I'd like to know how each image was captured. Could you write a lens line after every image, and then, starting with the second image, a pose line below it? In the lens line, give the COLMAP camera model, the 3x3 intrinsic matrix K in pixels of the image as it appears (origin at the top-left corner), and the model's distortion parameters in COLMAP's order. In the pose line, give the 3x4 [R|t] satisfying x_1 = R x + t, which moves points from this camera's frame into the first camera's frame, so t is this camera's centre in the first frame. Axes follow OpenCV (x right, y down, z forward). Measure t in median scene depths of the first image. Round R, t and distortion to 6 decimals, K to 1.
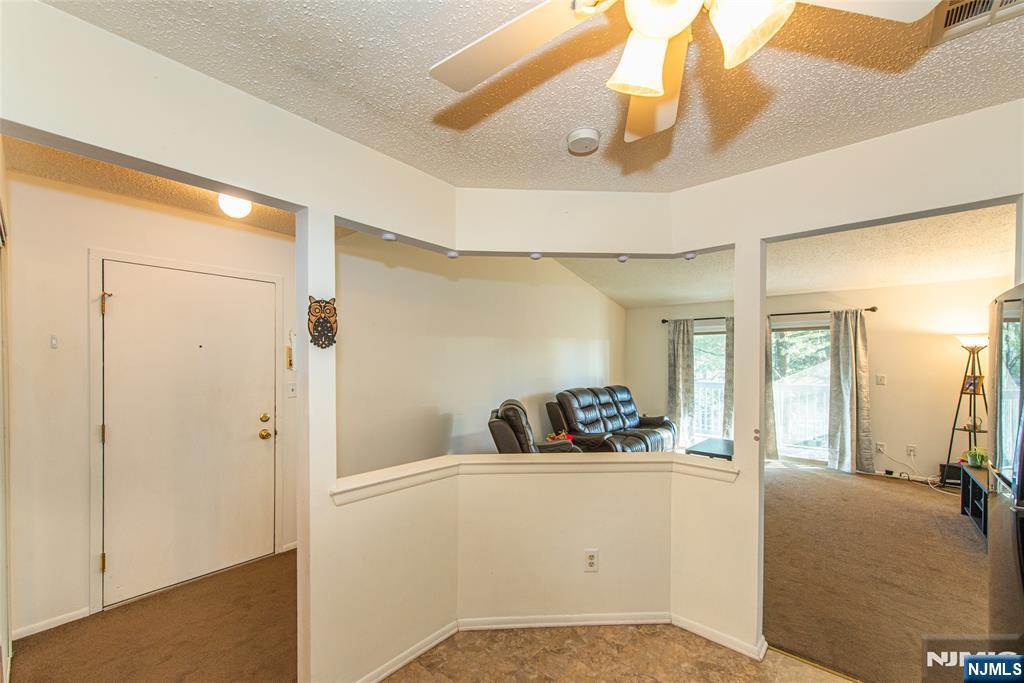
lens RADIAL K [[401.3, 0, 525.4], [0, 401.3, 363.4], [0, 0, 1]] dist [0.001379, -0.002075]
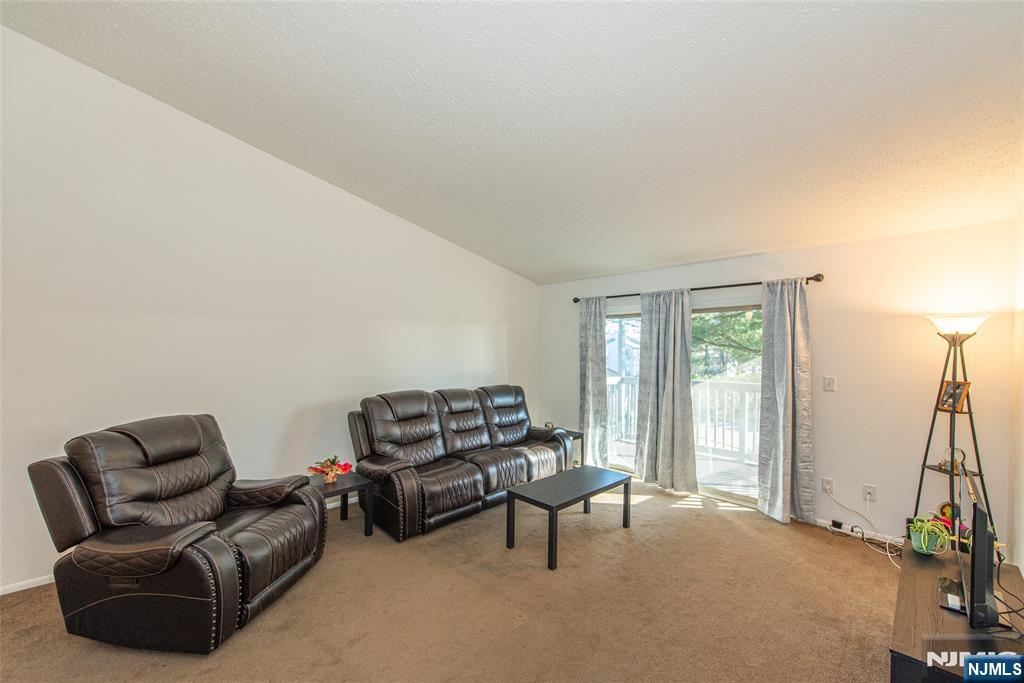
lens RADIAL K [[439.0, 0, 511.2], [0, 439.0, 357.2], [0, 0, 1]] dist [-0.004156, -0.000356]
pose [[0.999501, 0.006537, -0.030896, 0.366918], [-0.006232, 0.999931, 0.009979, -0.007244], [0.030959, -0.009781, 0.999473, 0.248011]]
